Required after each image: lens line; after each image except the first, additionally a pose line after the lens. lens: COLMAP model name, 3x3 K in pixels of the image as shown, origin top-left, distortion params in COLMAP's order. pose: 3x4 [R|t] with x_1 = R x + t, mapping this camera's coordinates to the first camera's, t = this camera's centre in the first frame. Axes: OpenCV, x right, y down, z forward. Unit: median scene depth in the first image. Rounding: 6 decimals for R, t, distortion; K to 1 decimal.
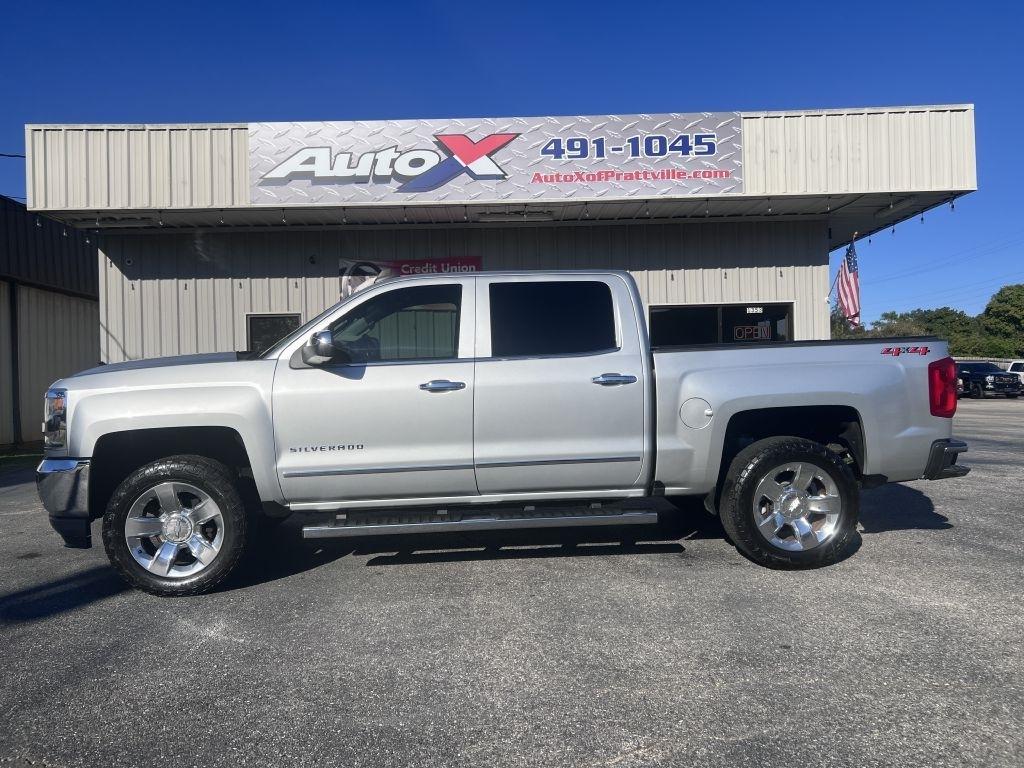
lens RADIAL K [[760.9, 0, 508.4], [0, 760.9, 384.4], [0, 0, 1]] dist [0.040458, -0.041329]
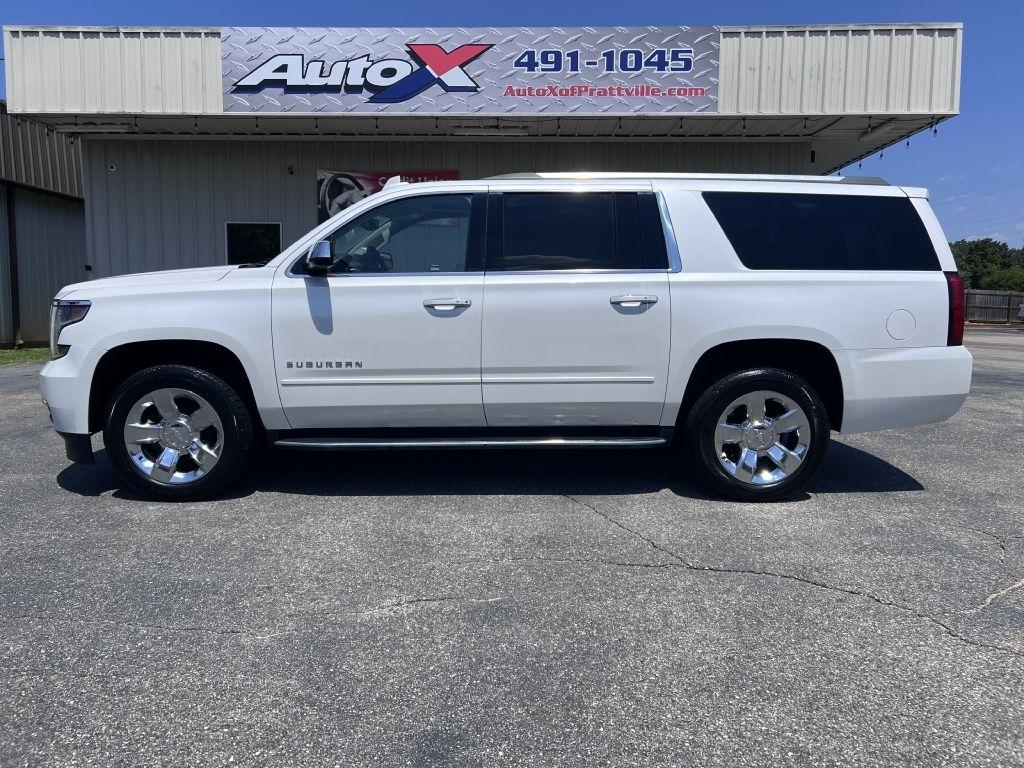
lens RADIAL K [[760.6, 0, 512.5], [0, 760.6, 382.4], [0, 0, 1]] dist [0.039741, -0.039676]
pose [[0.998983, 0.034033, -0.029589, 0.083747], [-0.030869, 0.994356, 0.101501, 0.004280], [0.032876, -0.100484, 0.994395, -0.024710]]
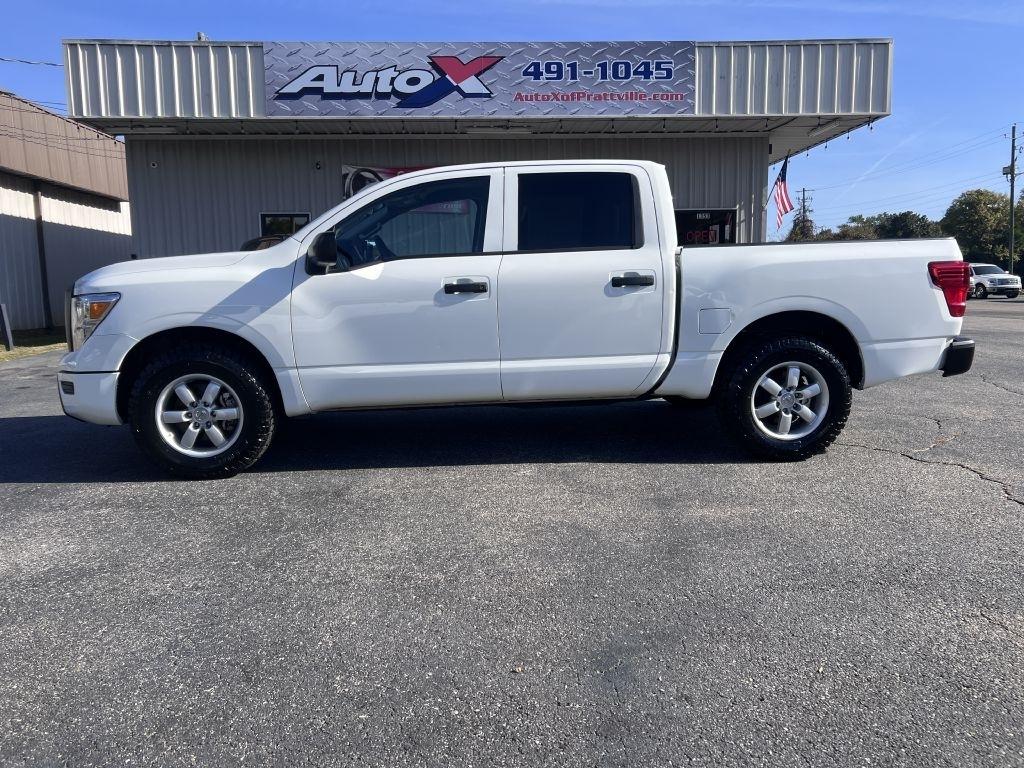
lens RADIAL K [[760.1, 0, 511.7], [0, 760.1, 372.7], [0, 0, 1]] dist [0.042227, -0.044766]
pose [[0.999028, 0.003278, 0.043952, -0.022166], [-0.008279, 0.993437, 0.114077, 0.011143], [-0.043290, -0.114330, 0.992499, -0.190867]]
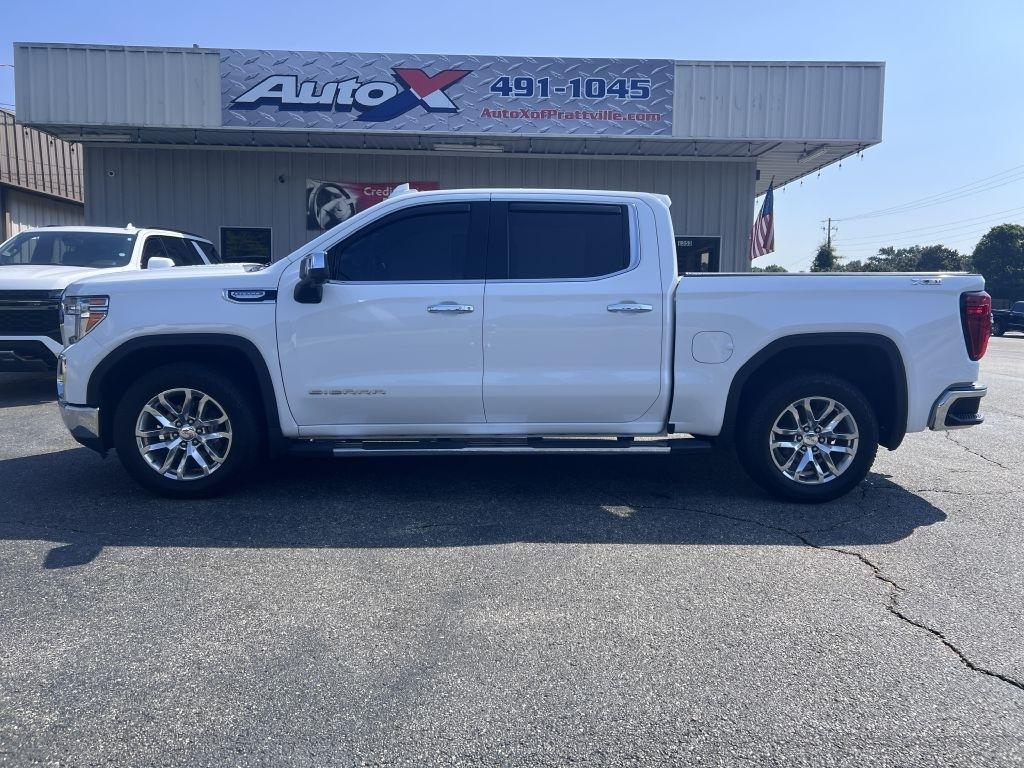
lens RADIAL K [[758.9, 0, 518.4], [0, 758.9, 373.2], [0, 0, 1]] dist [0.041344, -0.041065]
pose [[0.999100, 0.038154, 0.018556, 0.078021], [-0.039658, 0.995250, 0.088912, 0.001712], [-0.015076, -0.089568, 0.995867, -0.123779]]
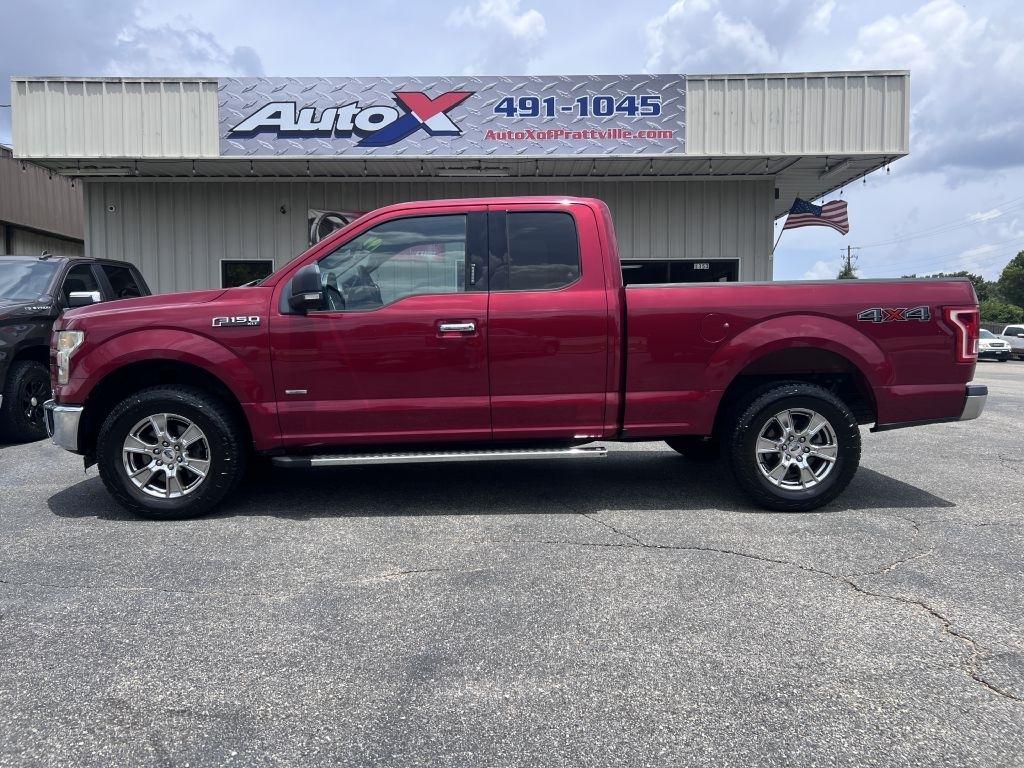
lens RADIAL K [[761.1, 0, 510.1], [0, 761.1, 386.4], [0, 0, 1]] dist [0.038058, -0.038982]
pose [[0.999628, 0.022059, -0.016064, 0.089893], [-0.021070, 0.998016, 0.059334, 0.013036], [0.017341, -0.058974, 0.998109, -0.074760]]
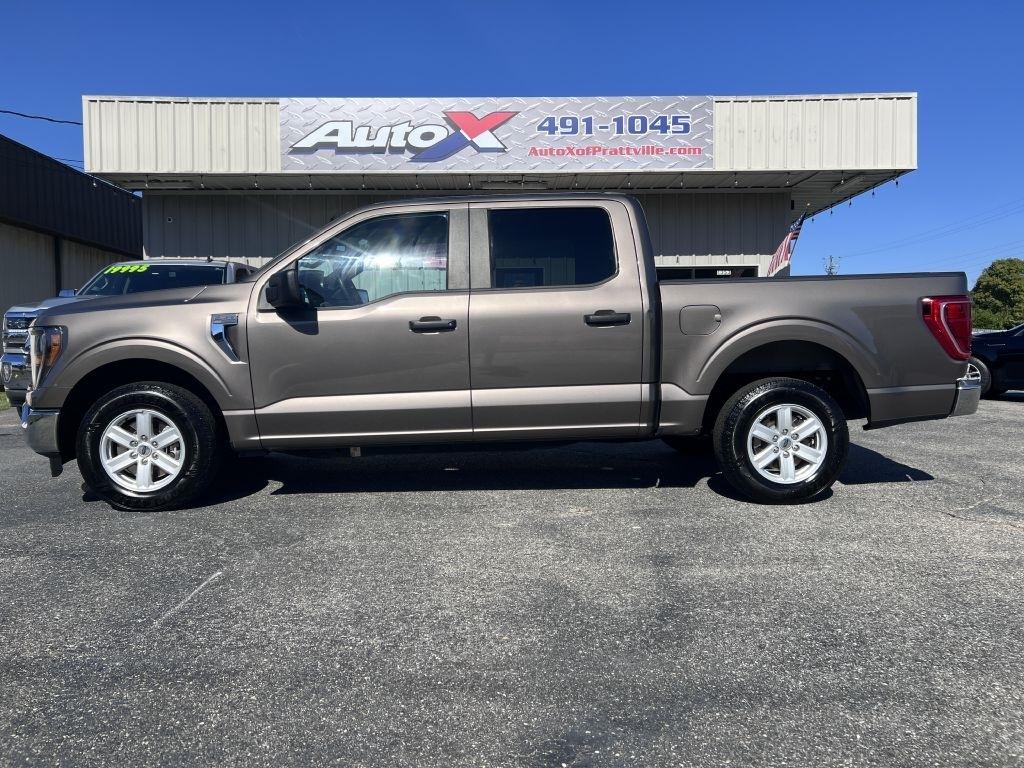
lens RADIAL K [[759.5, 0, 511.7], [0, 759.5, 380.1], [0, 0, 1]] dist [0.041340, -0.042648]
pose [[0.999848, 0.015175, 0.008573, 0.000820], [-0.015483, 0.999192, 0.037092, 0.028923], [-0.008003, -0.037219, 0.999275, -0.149775]]
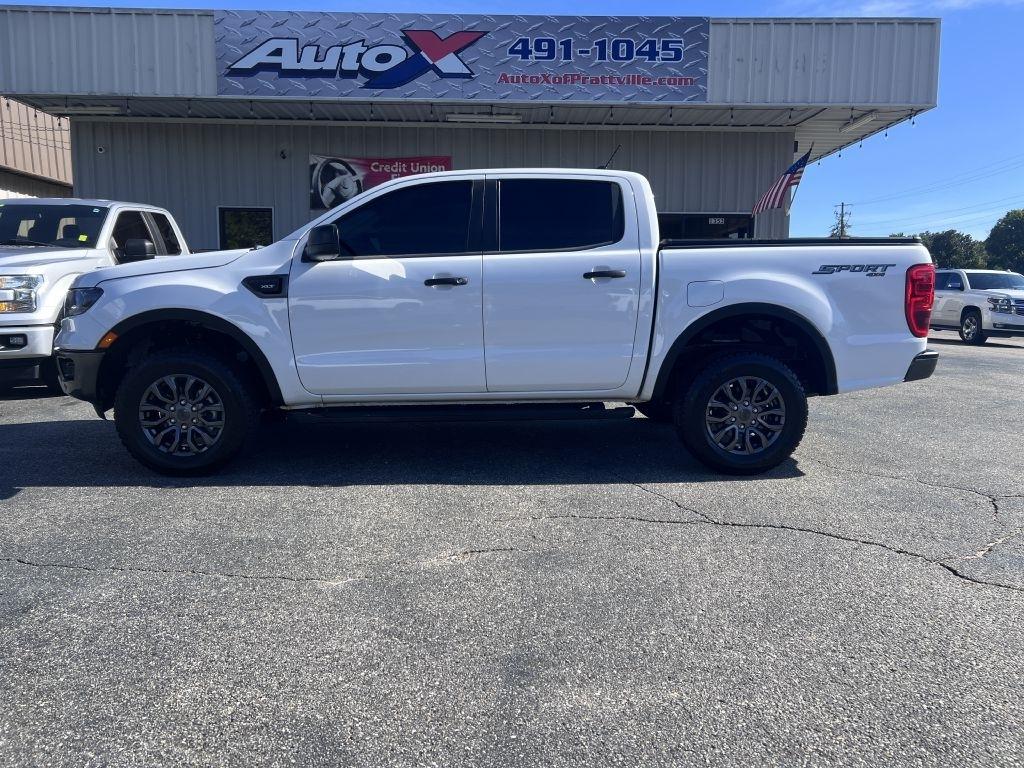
lens RADIAL K [[759.6, 0, 516.0], [0, 759.6, 382.3], [0, 0, 1]] dist [0.043385, -0.042938]
pose [[0.999411, 0.032924, 0.009709, 0.057312], [-0.033819, 0.992879, 0.114229, 0.011224], [-0.005879, -0.114490, 0.993407, -0.046042]]
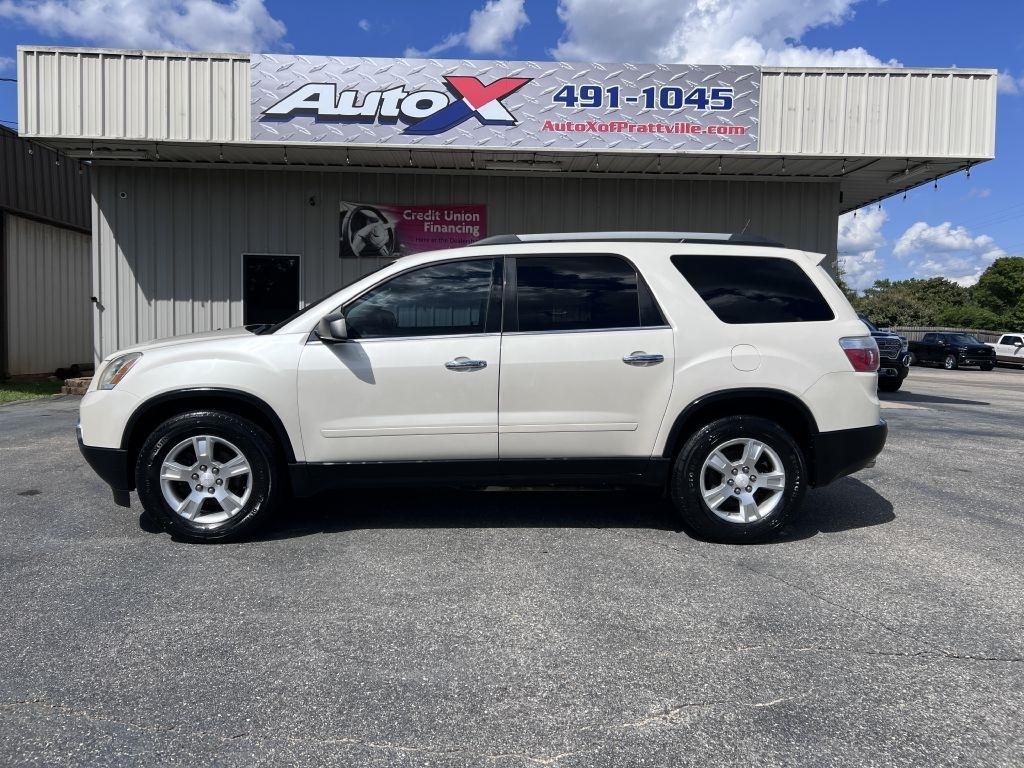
lens RADIAL K [[762.3, 0, 509.3], [0, 762.3, 384.5], [0, 0, 1]] dist [0.039741, -0.040156]
pose [[0.999077, 0.039434, 0.017039, -0.015314], [-0.040410, 0.997300, 0.061319, -0.000177], [-0.014574, -0.061951, 0.997973, 0.008024]]
